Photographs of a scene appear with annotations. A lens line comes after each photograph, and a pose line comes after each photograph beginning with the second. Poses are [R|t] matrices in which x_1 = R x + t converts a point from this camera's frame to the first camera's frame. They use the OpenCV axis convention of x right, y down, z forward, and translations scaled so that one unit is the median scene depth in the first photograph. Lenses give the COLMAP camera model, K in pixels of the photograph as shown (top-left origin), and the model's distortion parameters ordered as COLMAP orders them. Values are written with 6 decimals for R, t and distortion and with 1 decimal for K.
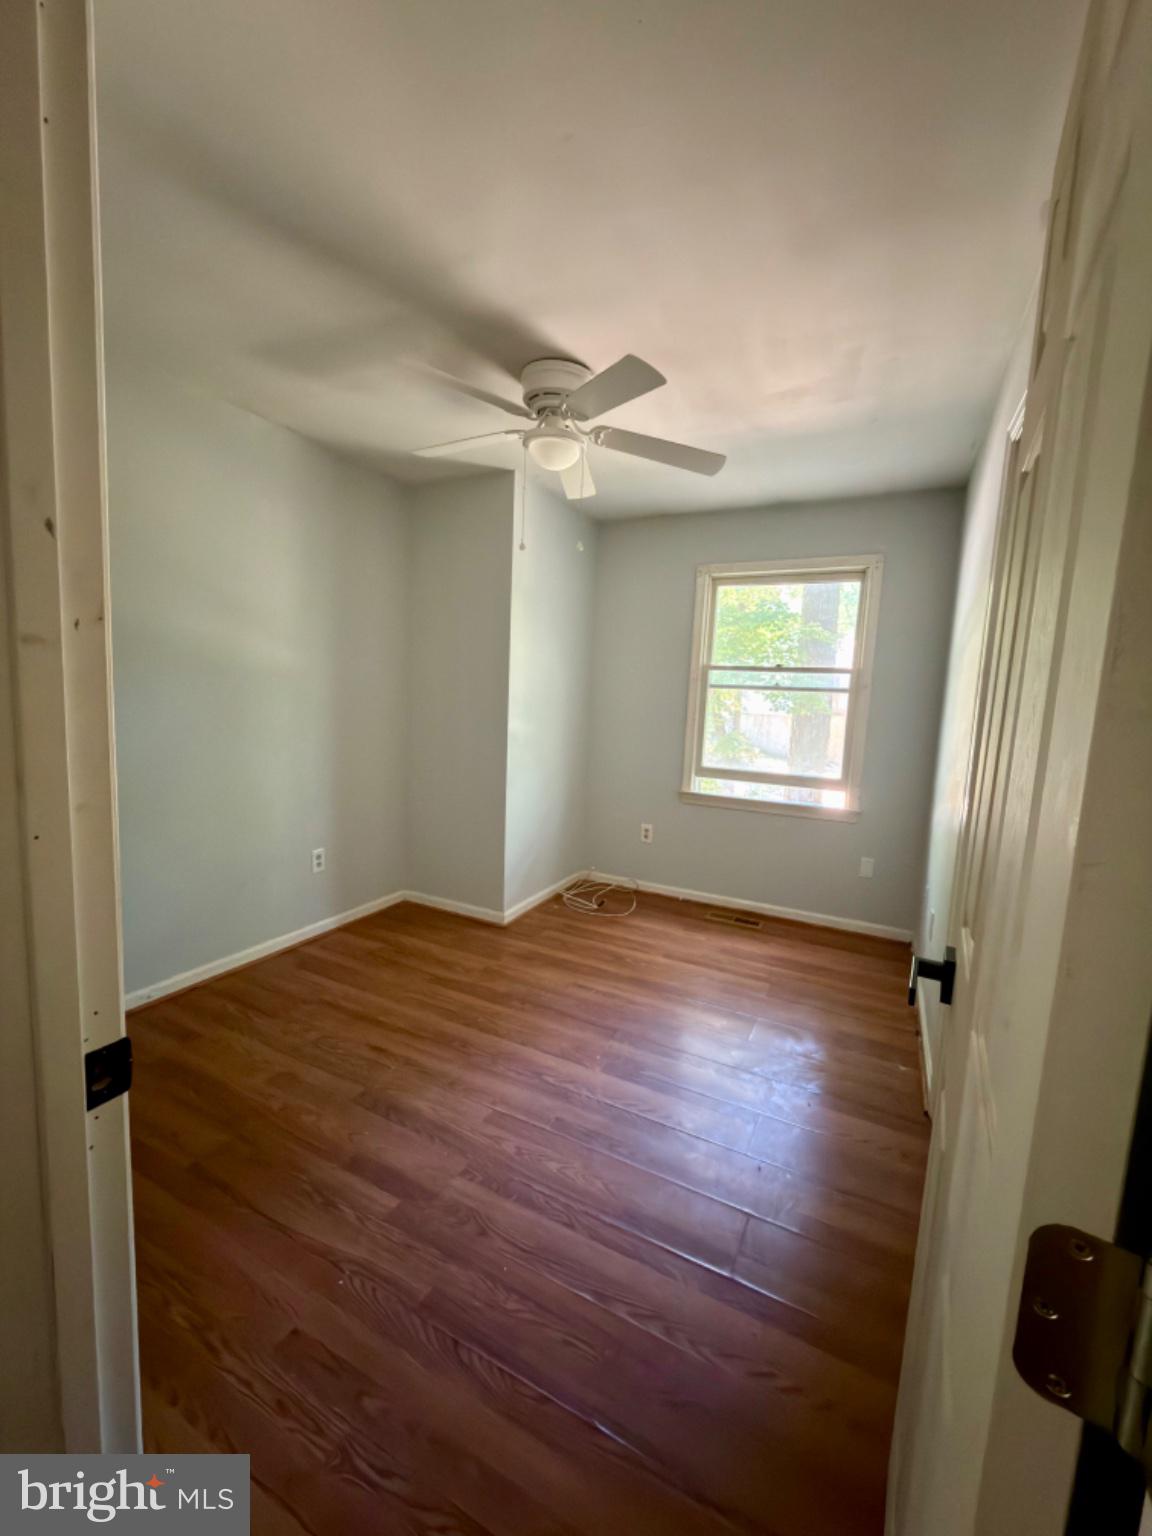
lens RADIAL K [[613.5, 0, 576.0], [0, 613.5, 768.0], [0, 0, 1]] dist [0.000015, -0.000173]
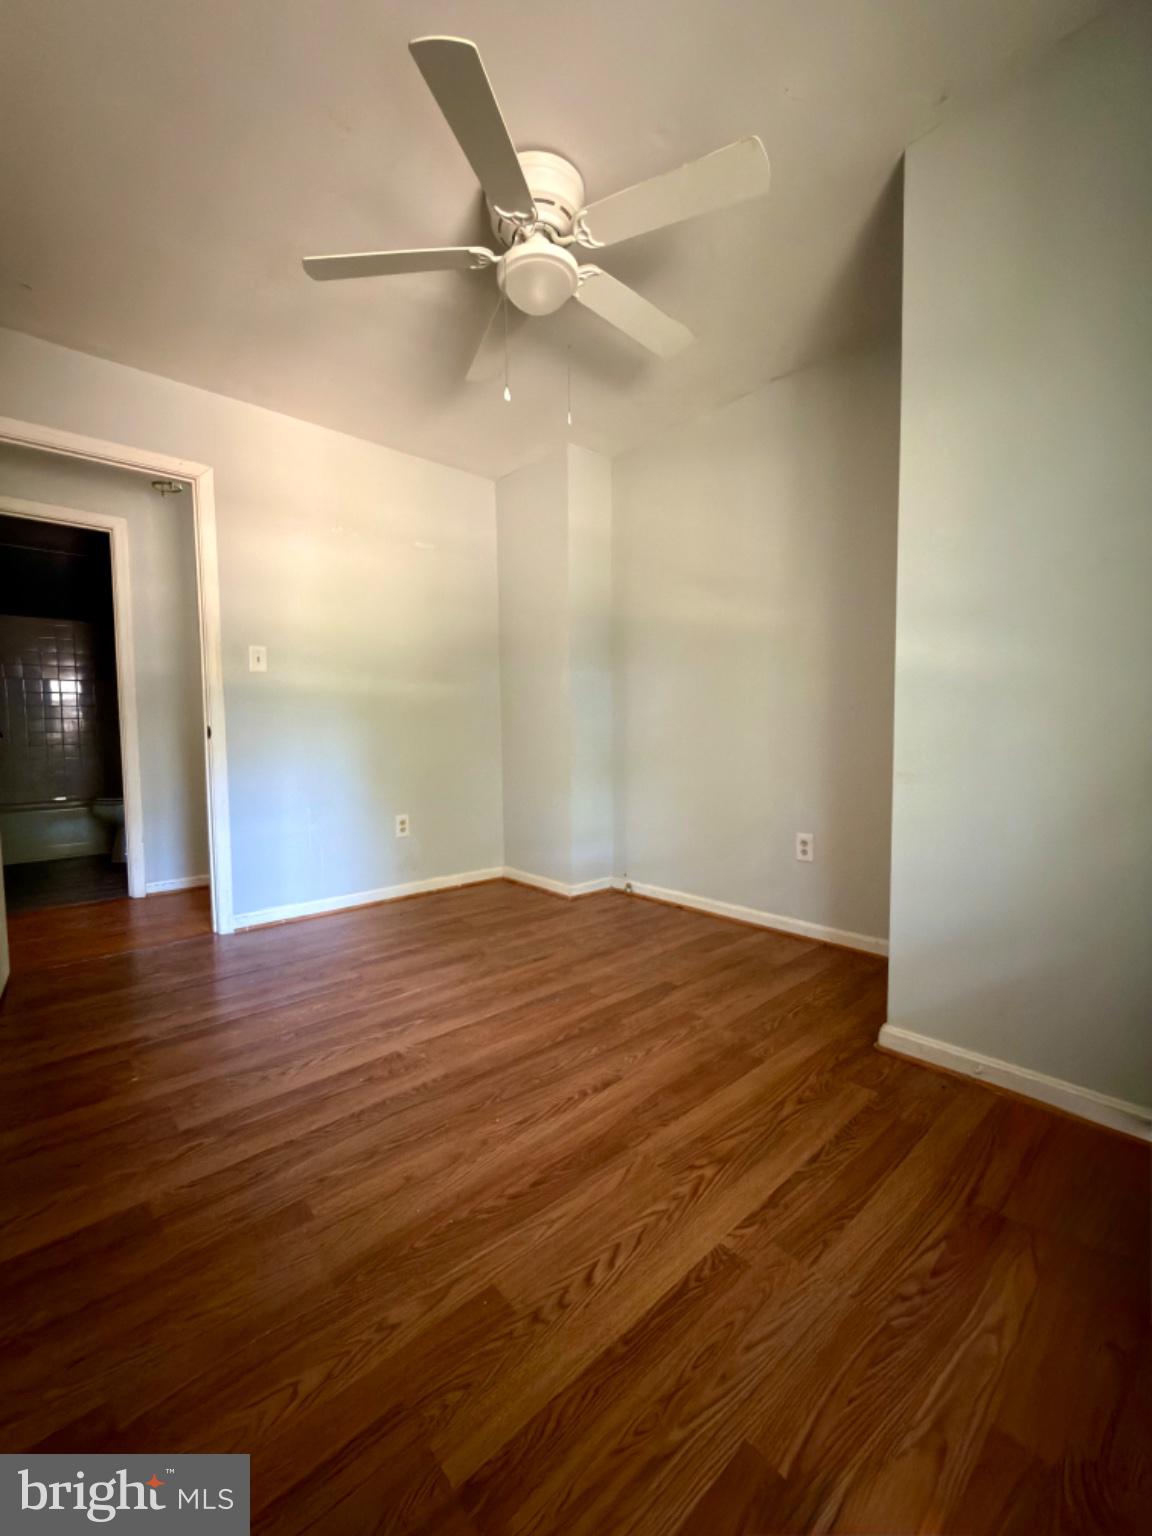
lens RADIAL K [[613.5, 0, 576.0], [0, 613.5, 768.0], [0, 0, 1]] dist [0.000015, -0.000173]
pose [[-0.377335, 0.008802, -0.926035, 0.619256], [-0.114499, 0.991839, 0.056082, 0.037607], [0.918971, 0.127192, -0.373248, 1.287873]]
